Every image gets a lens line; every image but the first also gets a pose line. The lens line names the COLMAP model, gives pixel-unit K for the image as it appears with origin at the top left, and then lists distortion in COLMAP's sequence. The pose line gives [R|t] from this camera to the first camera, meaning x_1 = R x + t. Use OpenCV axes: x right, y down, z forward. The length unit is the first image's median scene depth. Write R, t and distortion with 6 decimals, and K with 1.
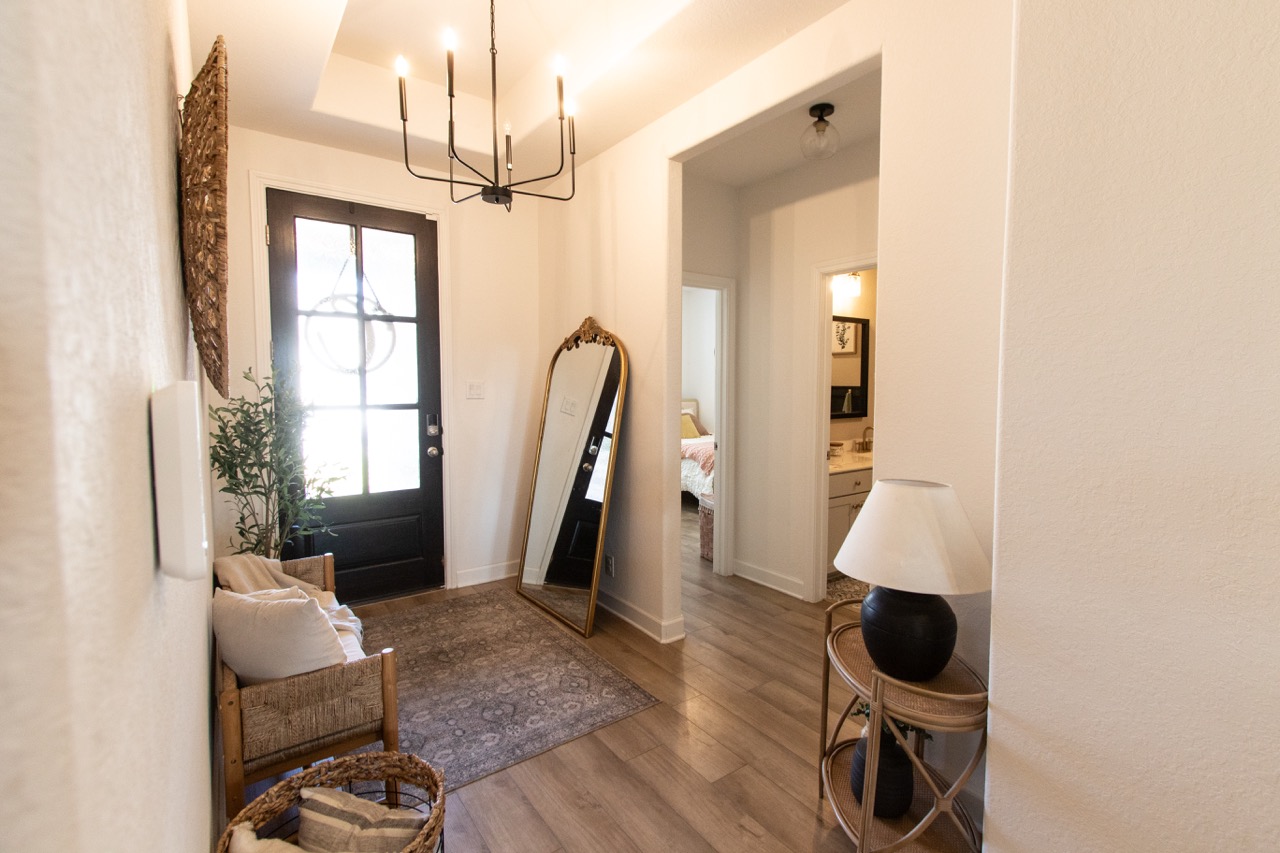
lens RADIAL K [[581.4, 0, 646.4], [0, 581.4, 423.9], [0, 0, 1]] dist [0.008742, 0.000203]
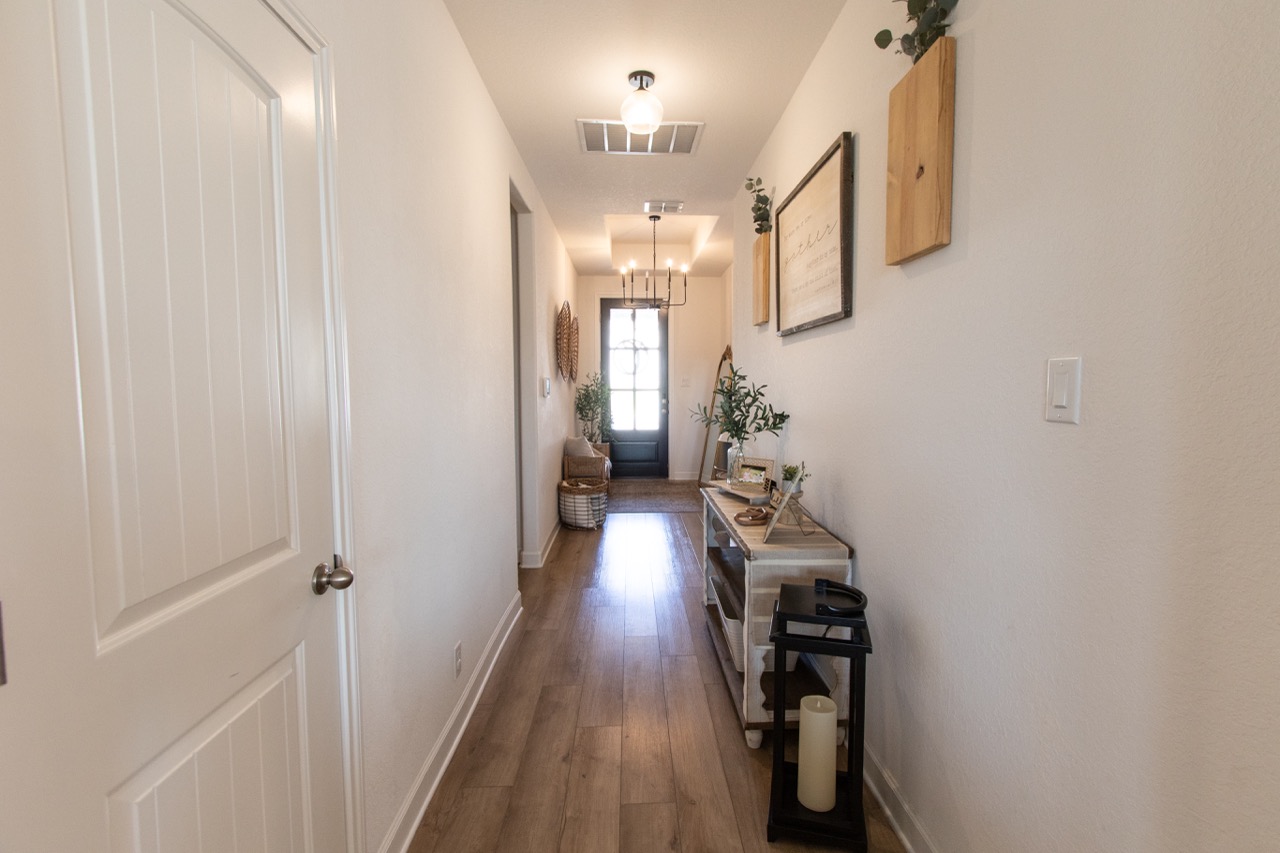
lens RADIAL K [[581.4, 0, 638.0], [0, 581.4, 425.1], [0, 0, 1]] dist [0.008742, 0.000203]
pose [[0.822966, 0.036492, -0.566918, 0.786265], [-0.035244, 0.999292, 0.013161, 0.075905], [0.566997, 0.009149, 0.823669, -0.811564]]
